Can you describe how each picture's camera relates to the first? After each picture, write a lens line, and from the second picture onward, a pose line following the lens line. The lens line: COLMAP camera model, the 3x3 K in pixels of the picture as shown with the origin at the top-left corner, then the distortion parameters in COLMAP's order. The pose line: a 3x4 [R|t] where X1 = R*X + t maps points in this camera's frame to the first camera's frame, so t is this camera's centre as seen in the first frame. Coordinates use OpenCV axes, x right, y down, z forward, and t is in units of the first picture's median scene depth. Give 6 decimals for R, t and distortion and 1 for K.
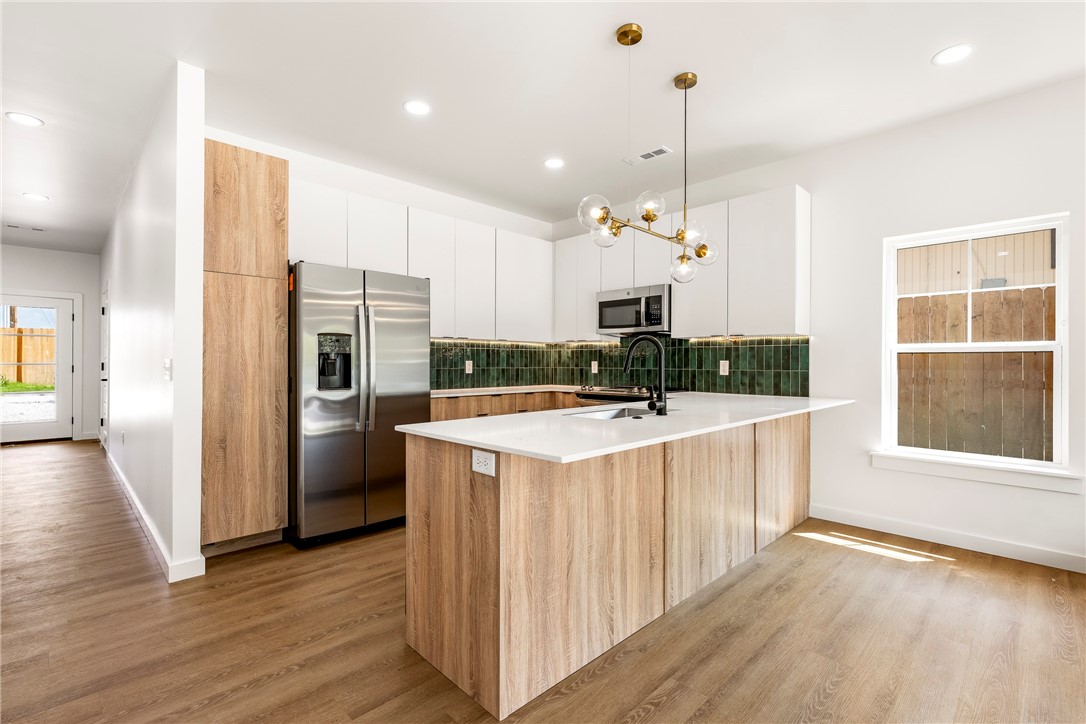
lens RADIAL K [[490.9, 0, 544.3], [0, 490.9, 360.7], [0, 0, 1]] dist [0.003436, 0.000596]
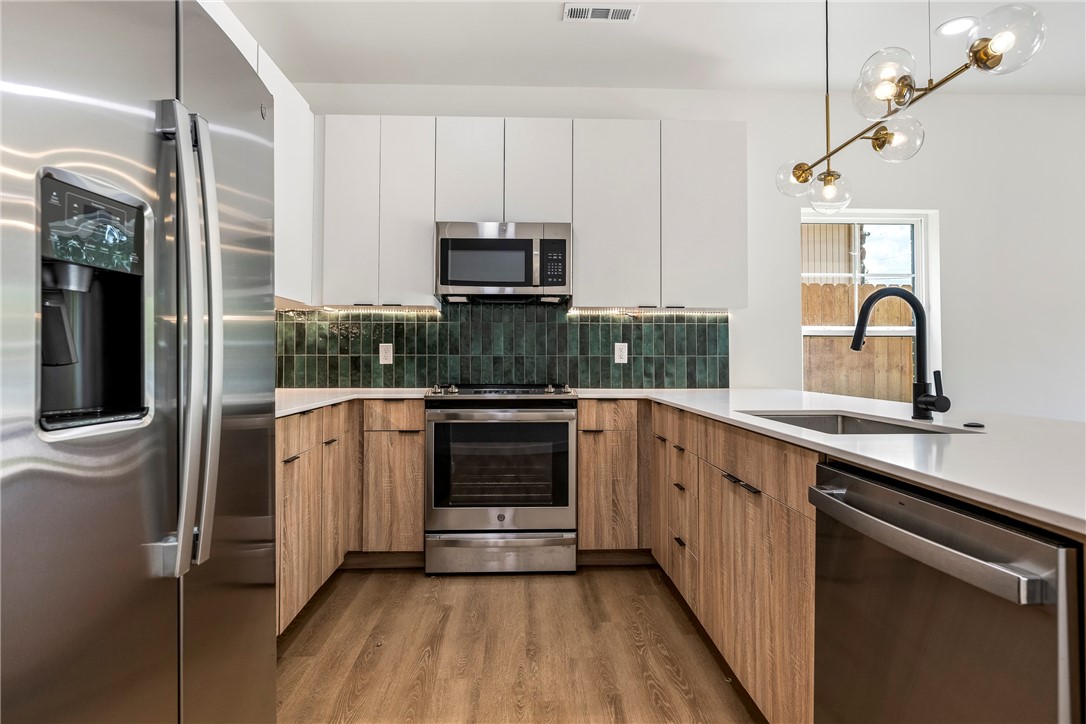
lens RADIAL K [[668.7, 0, 544.8], [0, 668.7, 365.7], [0, 0, 1]] dist [-0.007157, -0.001112]
pose [[0.662415, -0.016595, 0.748953, -0.425034], [-0.003318, 0.999680, 0.025085, 0.008663], [-0.749130, -0.019102, 0.662148, 0.428566]]
